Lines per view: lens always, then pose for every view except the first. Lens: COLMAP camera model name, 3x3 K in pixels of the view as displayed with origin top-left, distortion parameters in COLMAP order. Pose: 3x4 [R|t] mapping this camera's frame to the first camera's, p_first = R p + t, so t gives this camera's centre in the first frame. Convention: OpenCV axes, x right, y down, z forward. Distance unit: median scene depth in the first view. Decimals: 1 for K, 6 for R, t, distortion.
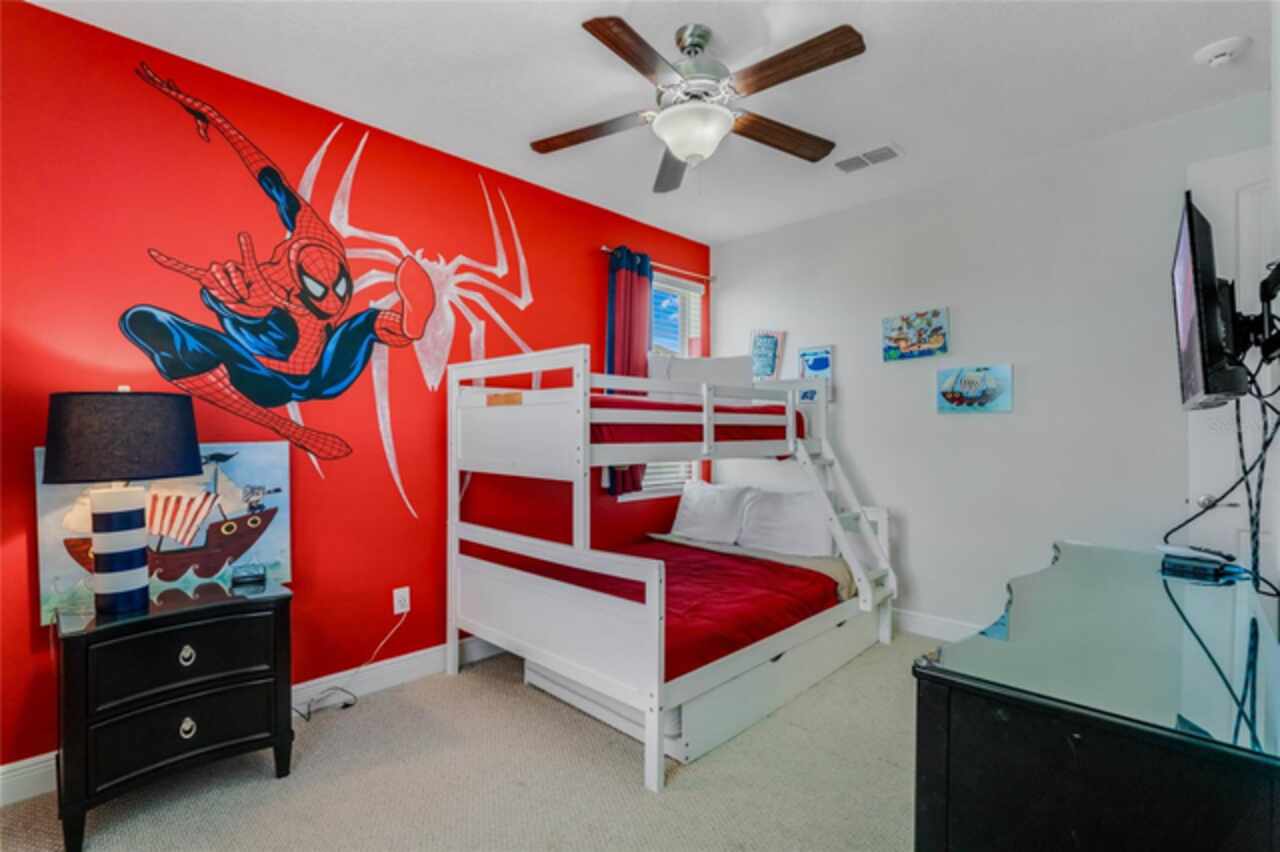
lens RADIAL K [[585.9, 0, 640.8], [0, 585.9, 432.1], [0, 0, 1]] dist [-0.002831, -0.000106]
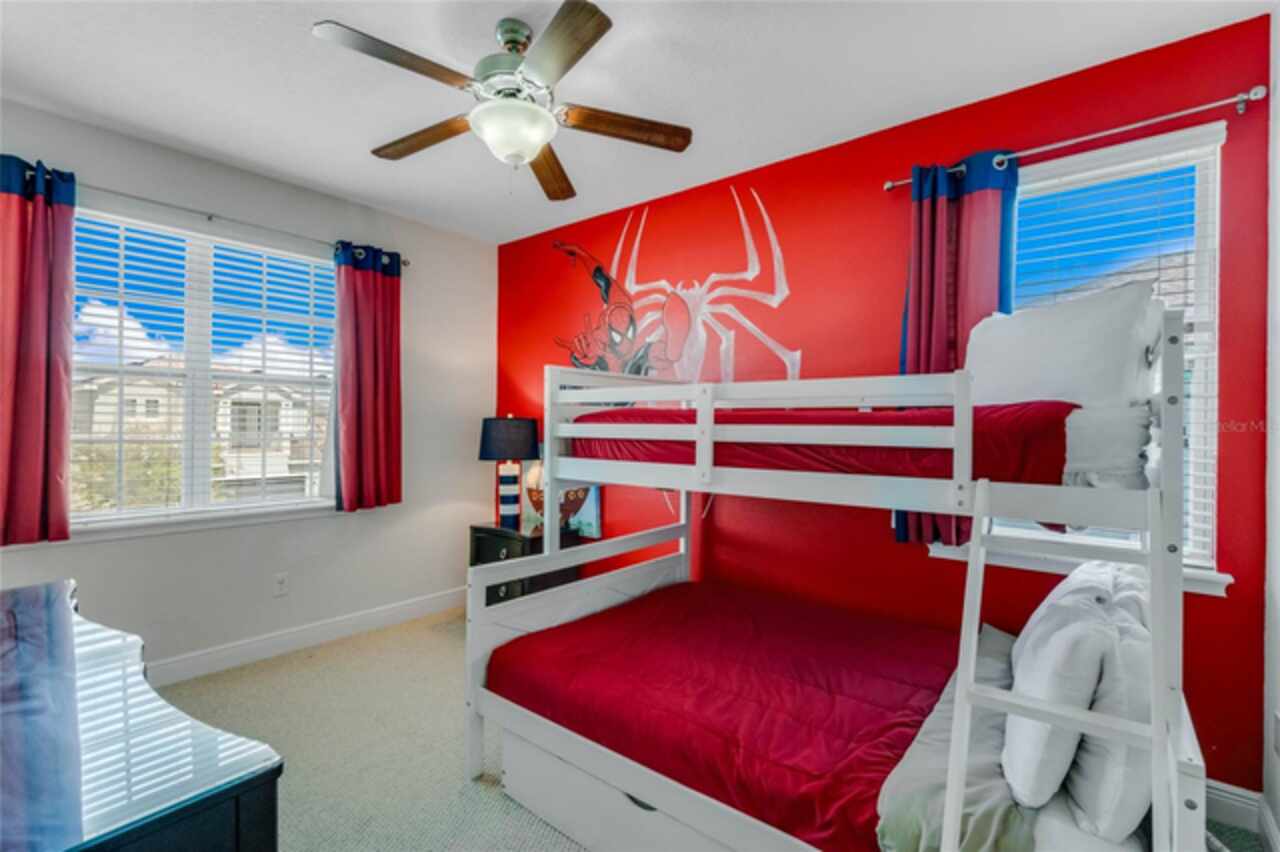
lens RADIAL K [[585.9, 0, 641.3], [0, 585.9, 426.5], [0, 0, 1]] dist [-0.002831, -0.000106]
pose [[0.101106, 0.003641, -0.994869, 0.790017], [-0.009787, 0.999949, 0.002665, -0.031078], [0.994828, 0.009467, 0.101136, 0.832662]]
